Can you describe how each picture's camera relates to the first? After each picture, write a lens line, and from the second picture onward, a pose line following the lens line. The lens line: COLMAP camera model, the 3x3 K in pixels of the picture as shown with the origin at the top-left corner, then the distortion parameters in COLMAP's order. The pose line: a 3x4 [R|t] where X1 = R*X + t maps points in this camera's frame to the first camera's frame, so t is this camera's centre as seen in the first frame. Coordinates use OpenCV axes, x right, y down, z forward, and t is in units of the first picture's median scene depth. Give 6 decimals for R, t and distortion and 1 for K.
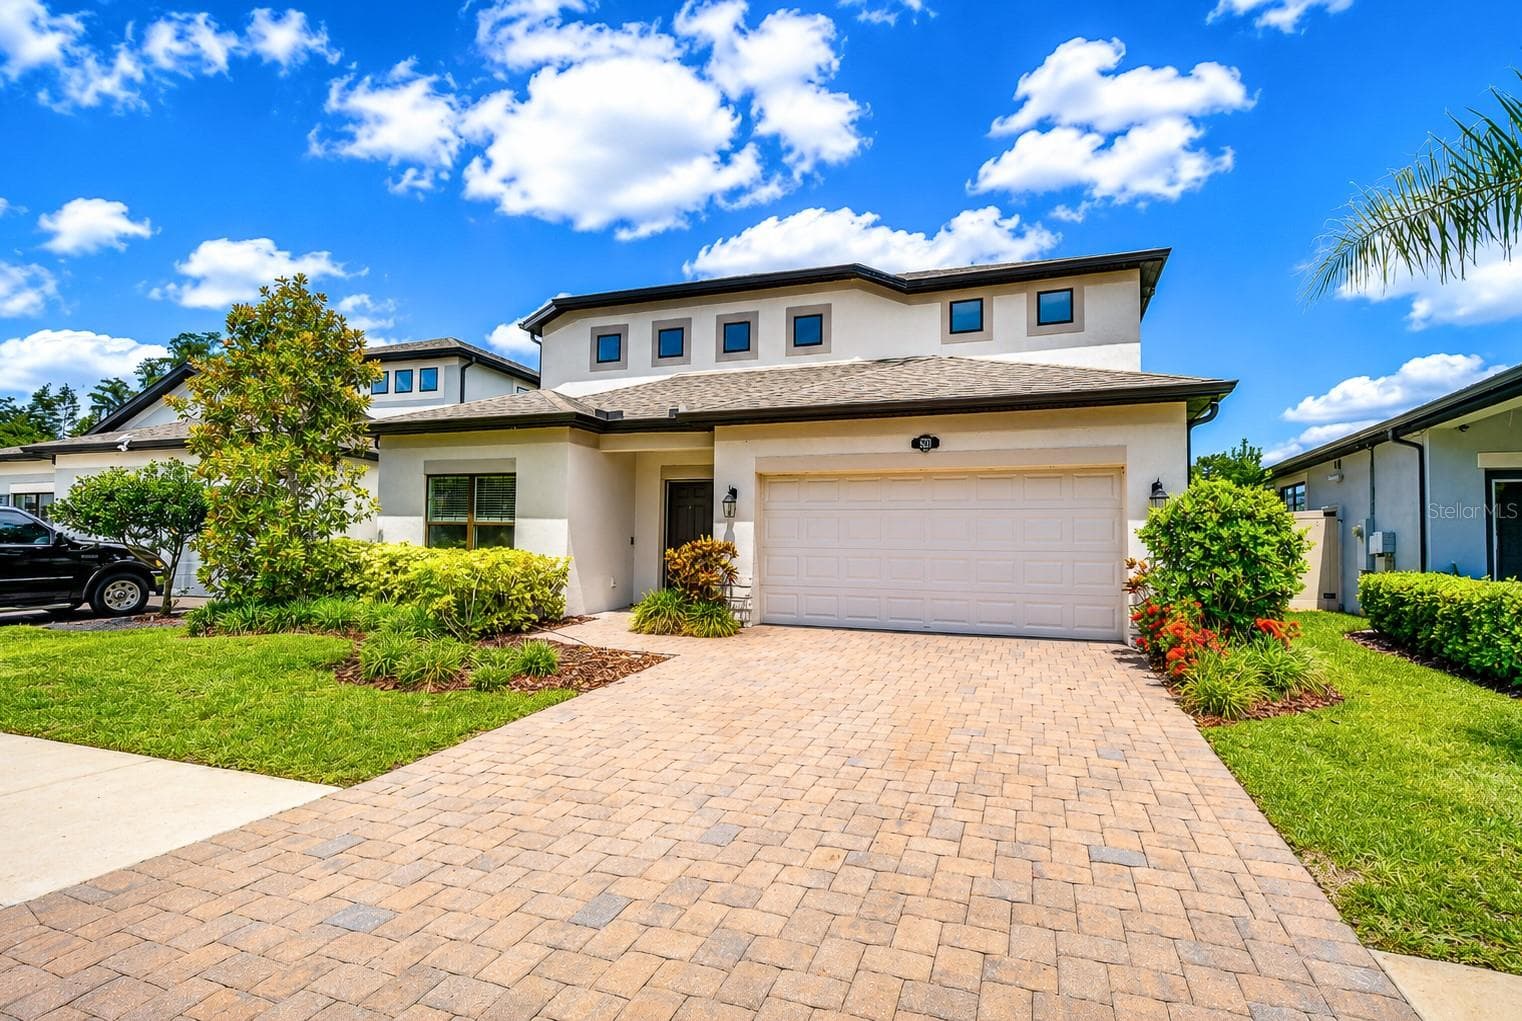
lens RADIAL K [[755.9, 0, 763.1], [0, 755.9, 516.9], [0, 0, 1]] dist [0.010484, 0.005091]
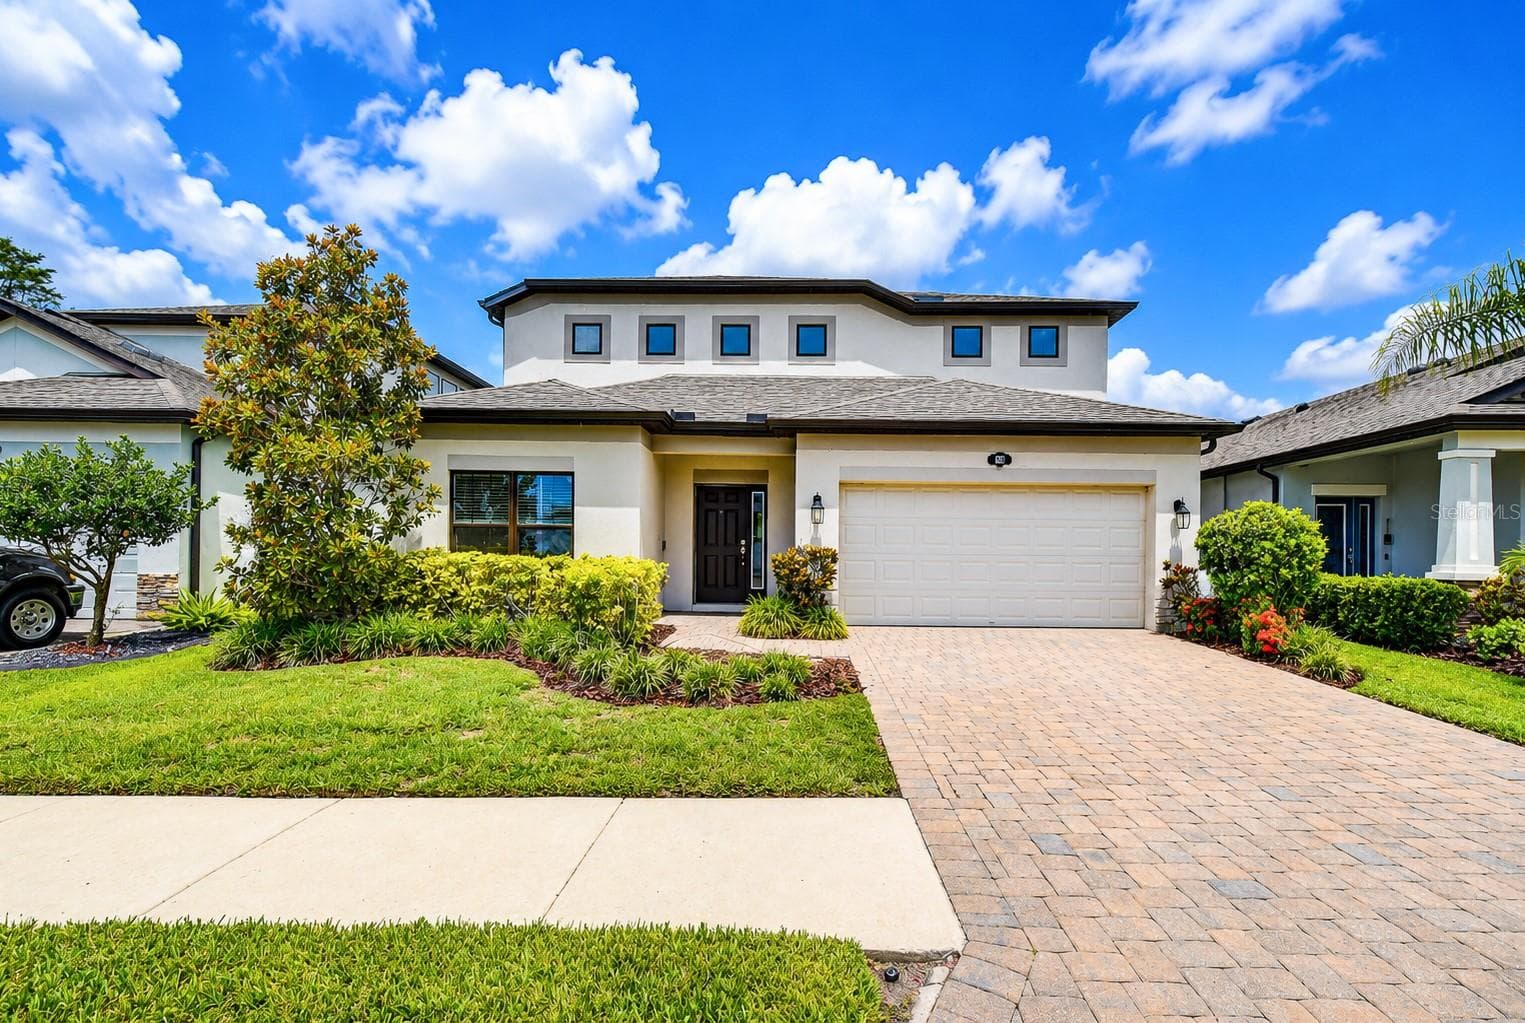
lens RADIAL K [[757.3, 0, 732.6], [0, 757.3, 527.7], [0, 0, 1]] dist [0.010484, 0.005091]
pose [[0.941134, 0.009604, 0.337897, -0.456347], [-0.012854, 0.999890, 0.007381, 0.000126], [-0.337789, -0.011290, 0.941154, 0.072001]]
